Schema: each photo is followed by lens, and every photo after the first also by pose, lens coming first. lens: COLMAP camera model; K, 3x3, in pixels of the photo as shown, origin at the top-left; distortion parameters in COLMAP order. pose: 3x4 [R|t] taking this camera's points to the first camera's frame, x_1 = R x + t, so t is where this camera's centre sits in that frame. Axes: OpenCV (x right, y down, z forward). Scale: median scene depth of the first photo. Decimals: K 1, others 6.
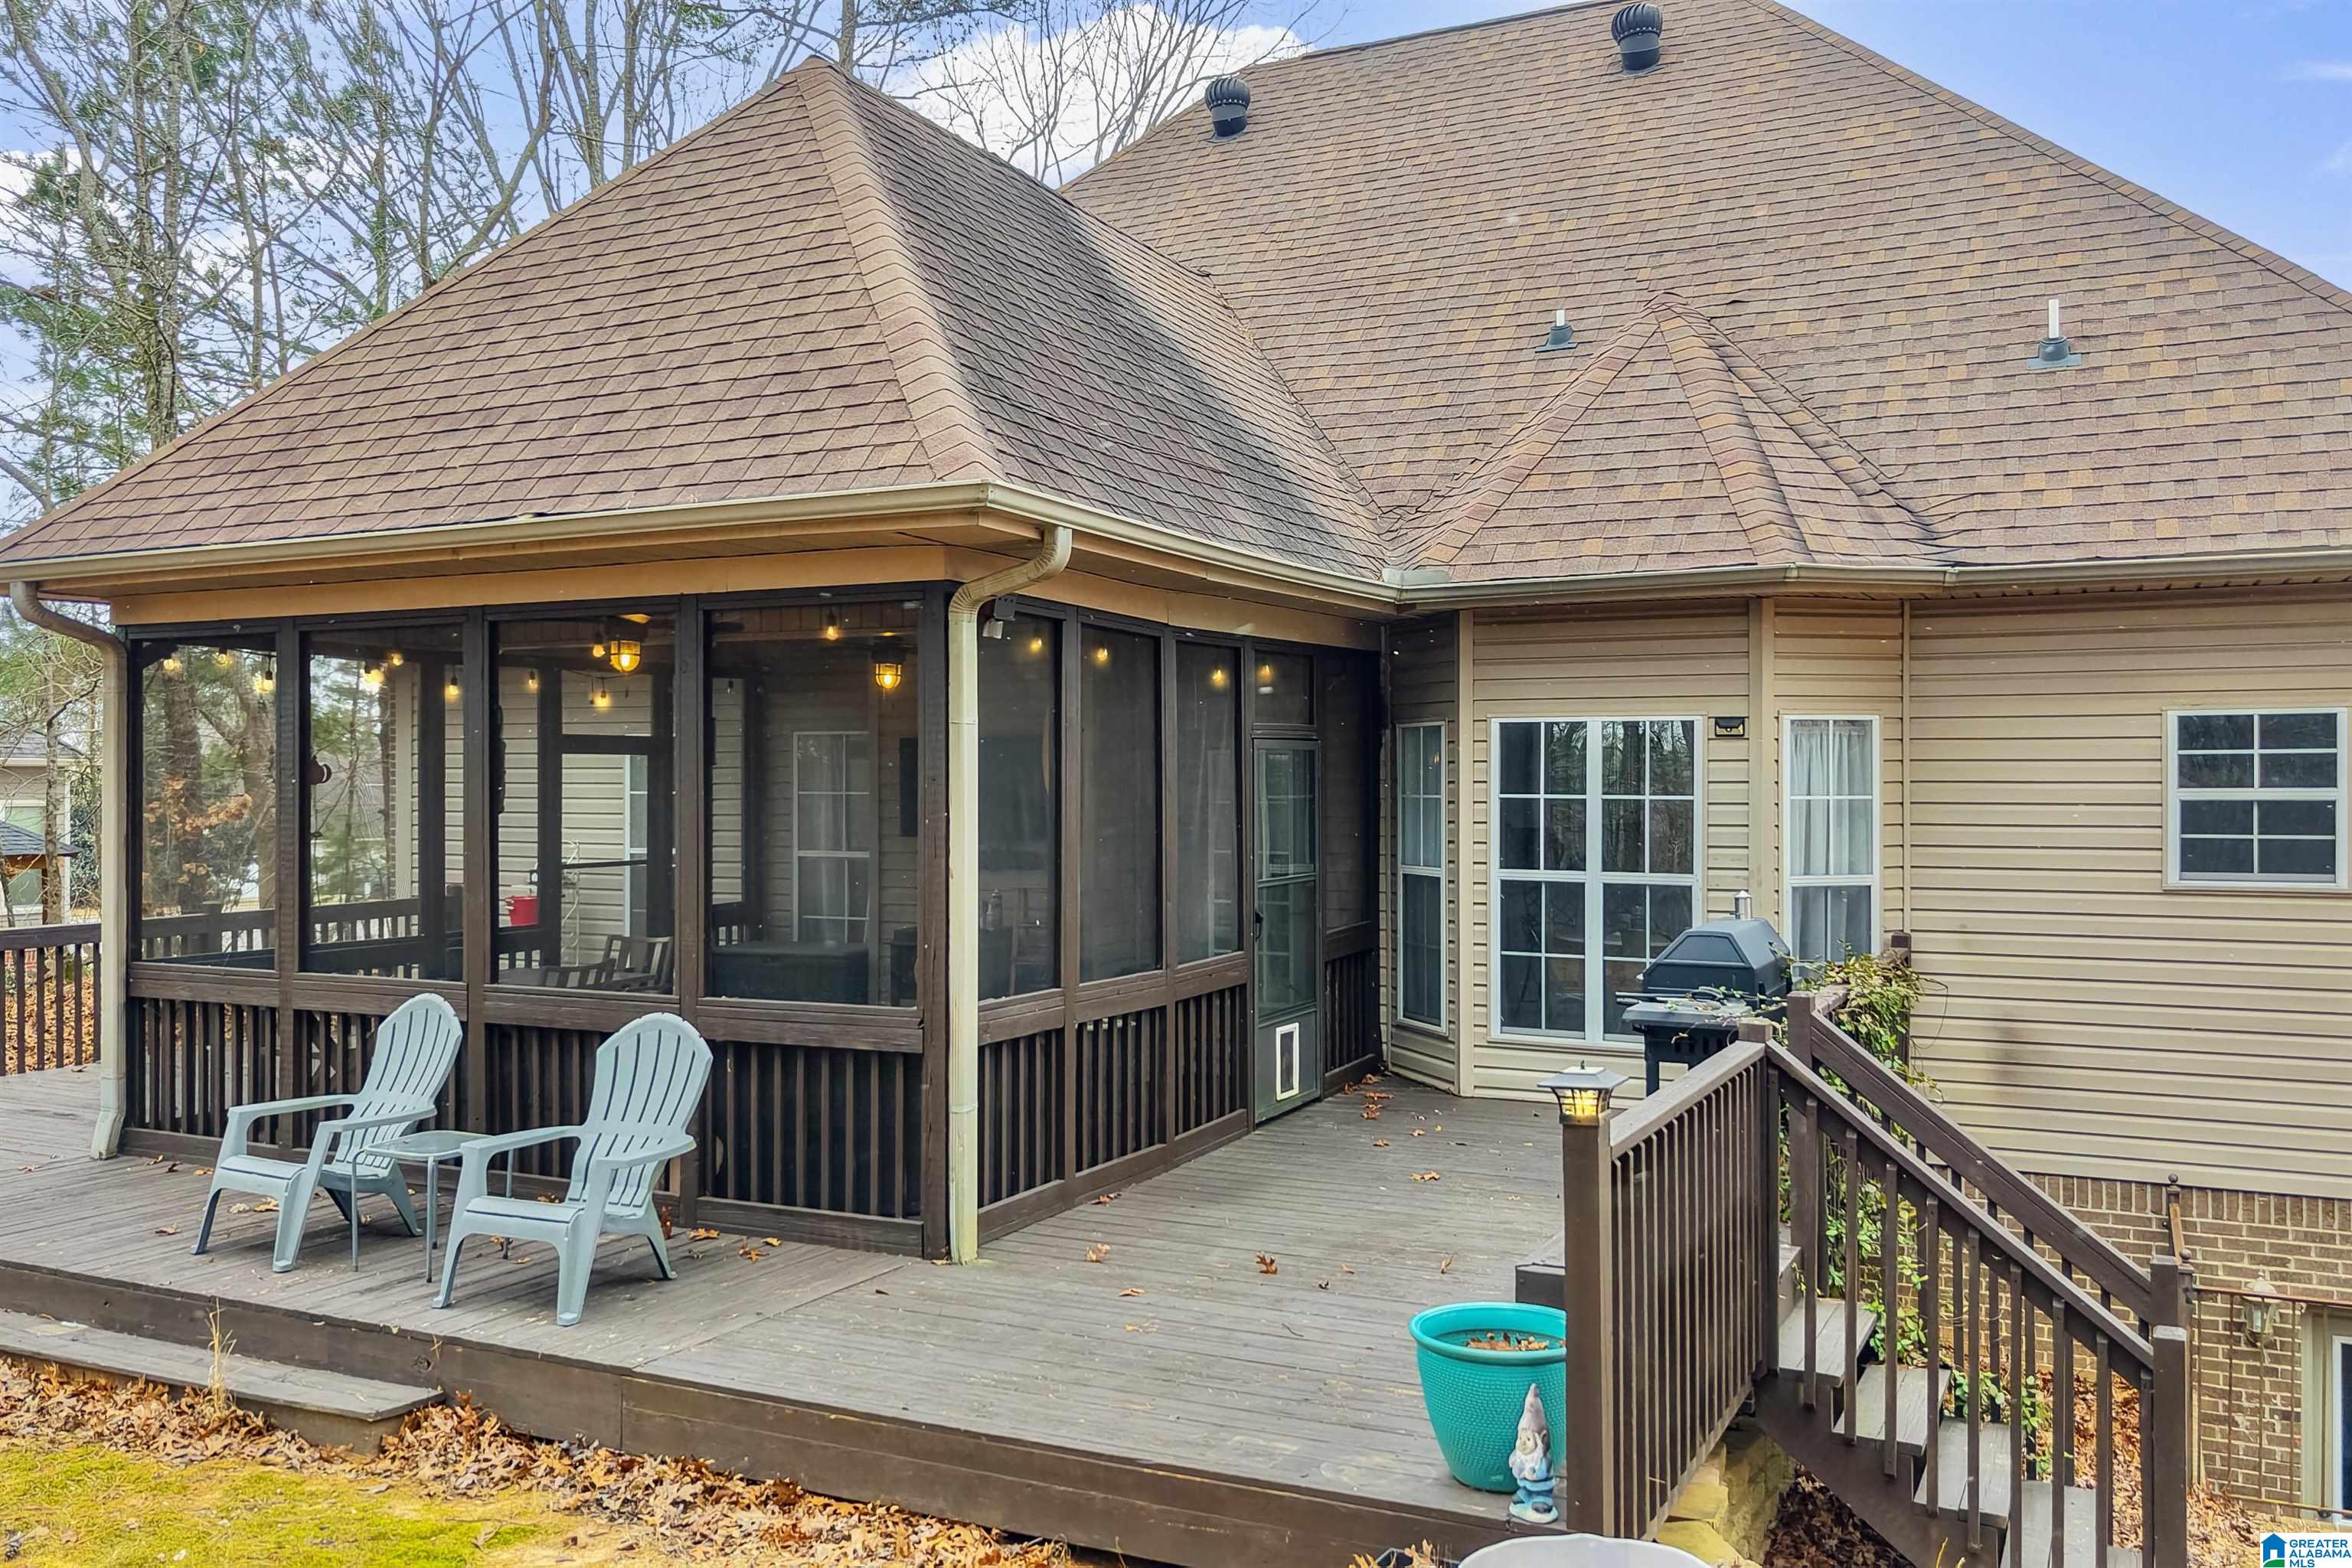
lens RADIAL K [[1862.1, 0, 1160.5], [0, 1862.1, 777.4], [0, 0, 1]] dist [0.011784, -0.008179]
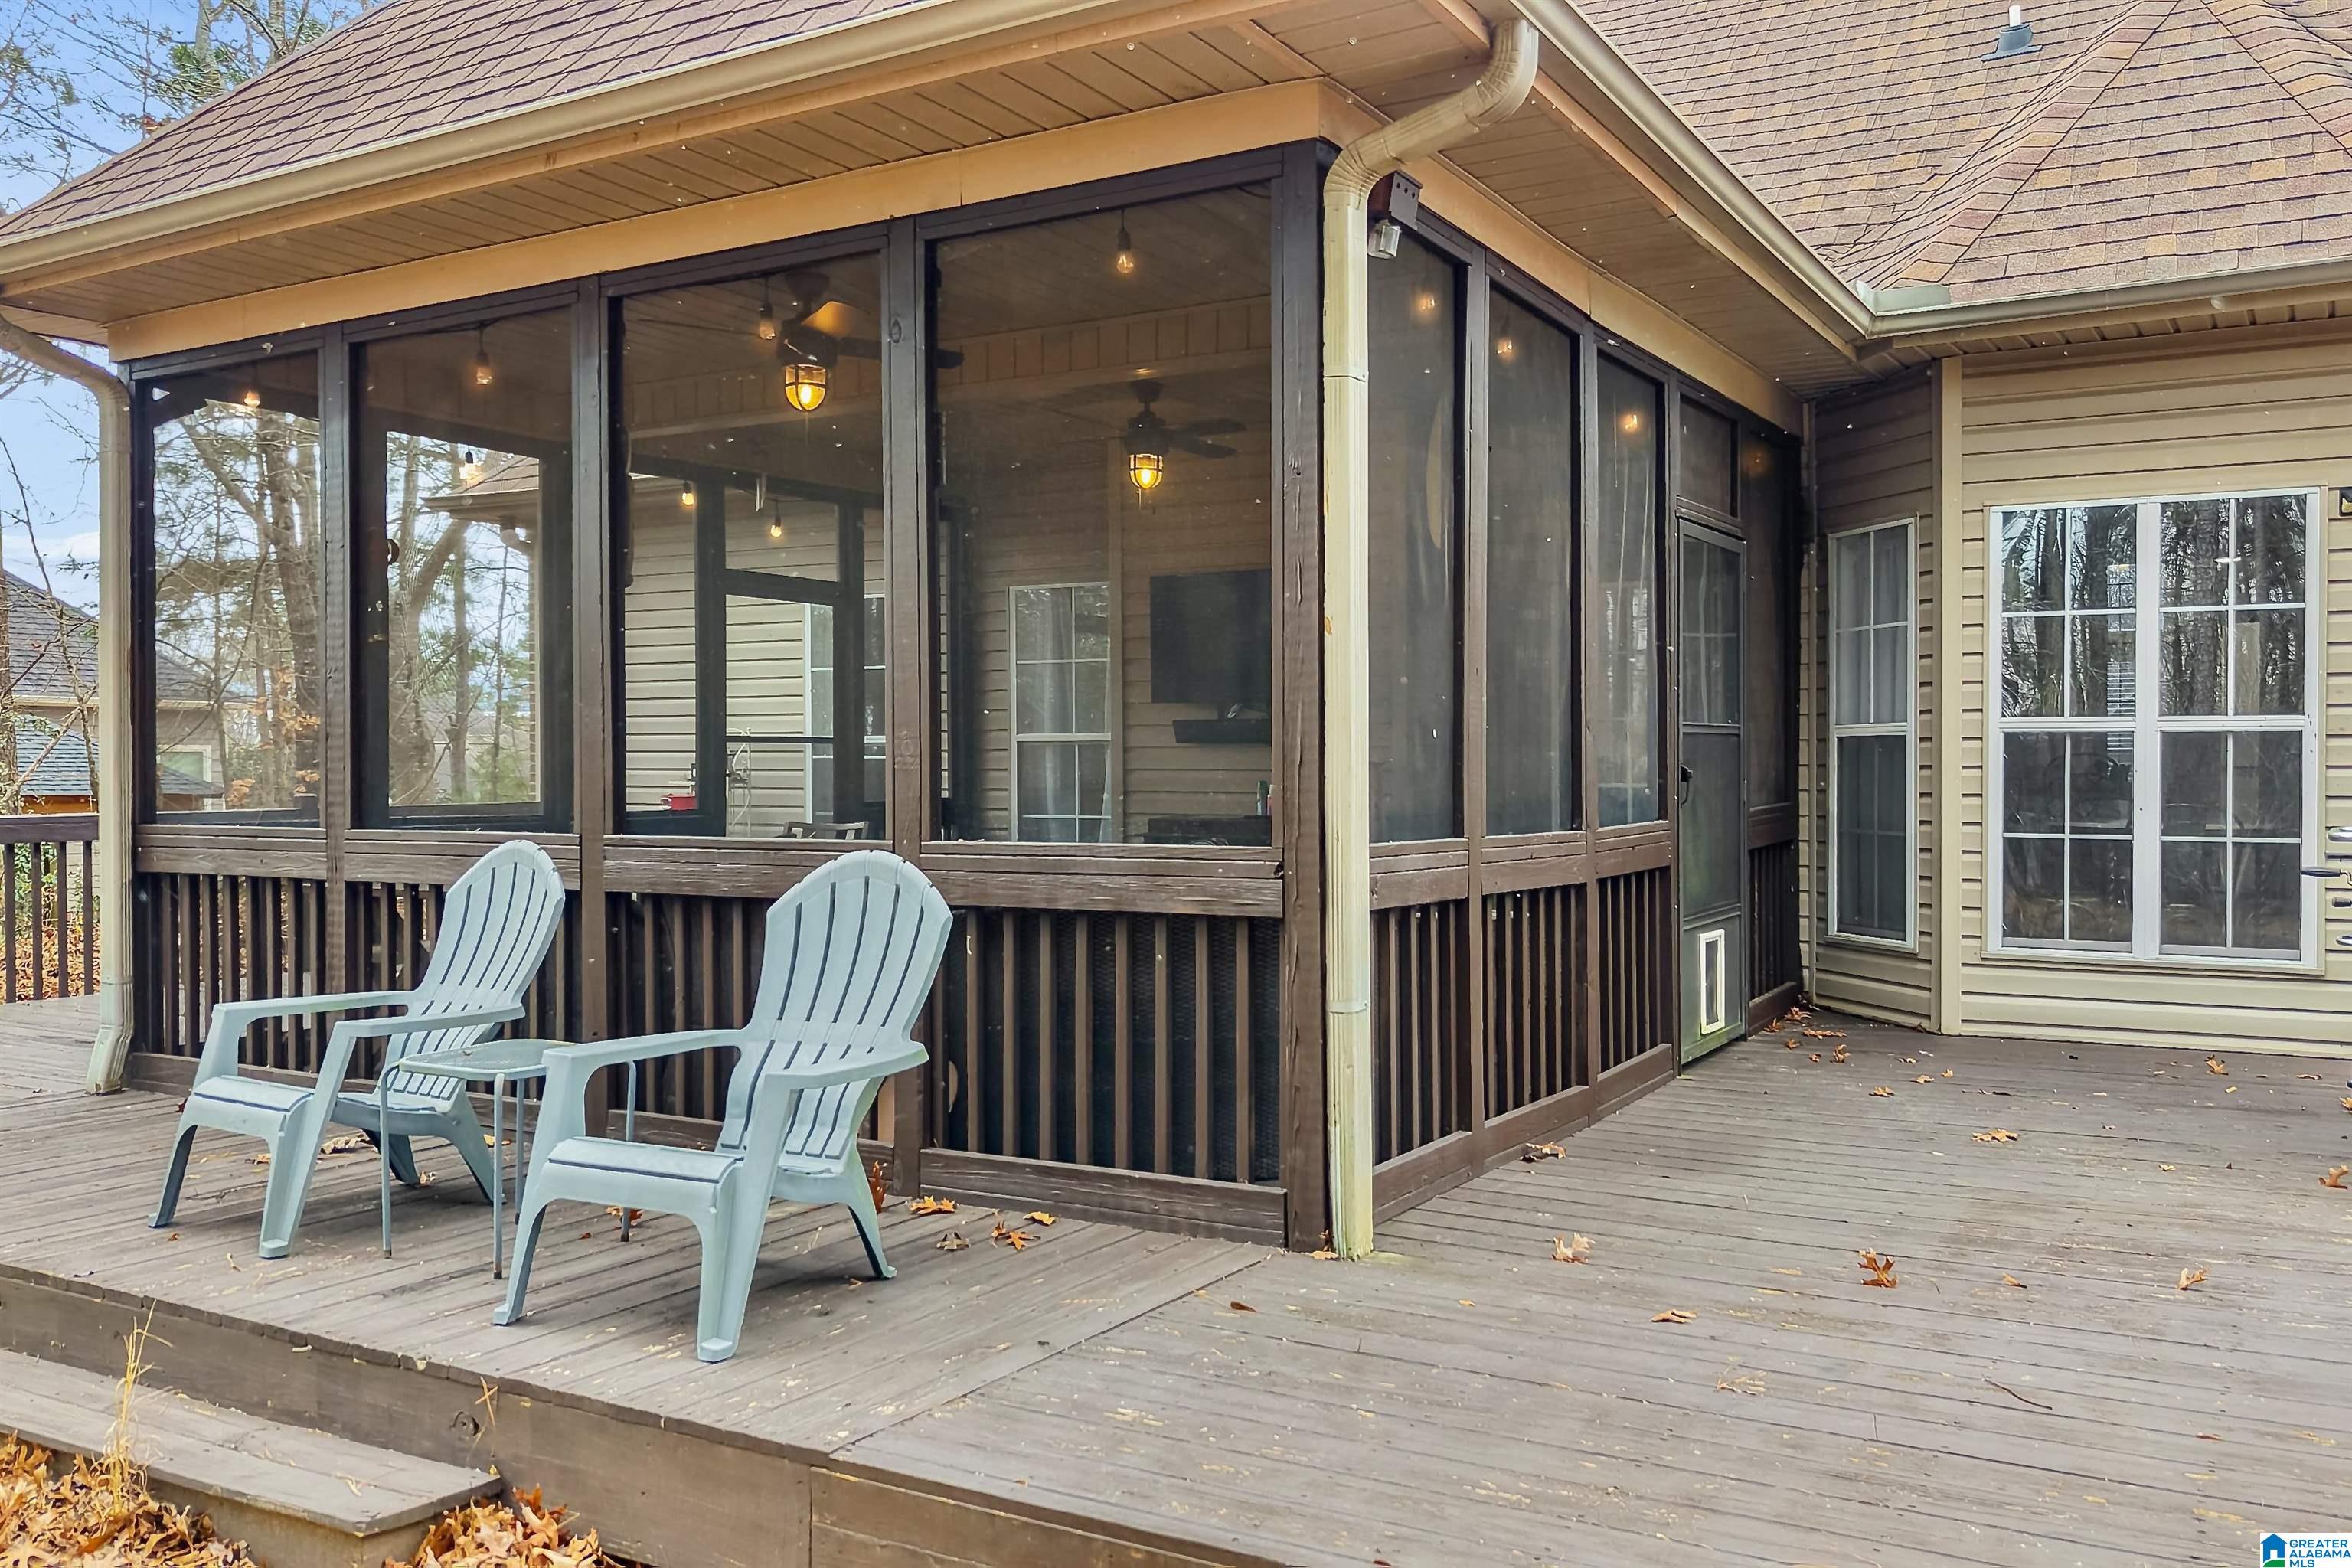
lens RADIAL K [[1826.7, 0, 1176.0], [0, 1826.7, 784.0], [0, 0, 1]] dist [0.060429, -0.084956]
pose [[0.996804, -0.005333, -0.079707, -0.113625], [0.005897, 0.999959, 0.006835, 0.098639], [0.079667, -0.007283, 0.996795, 0.389125]]
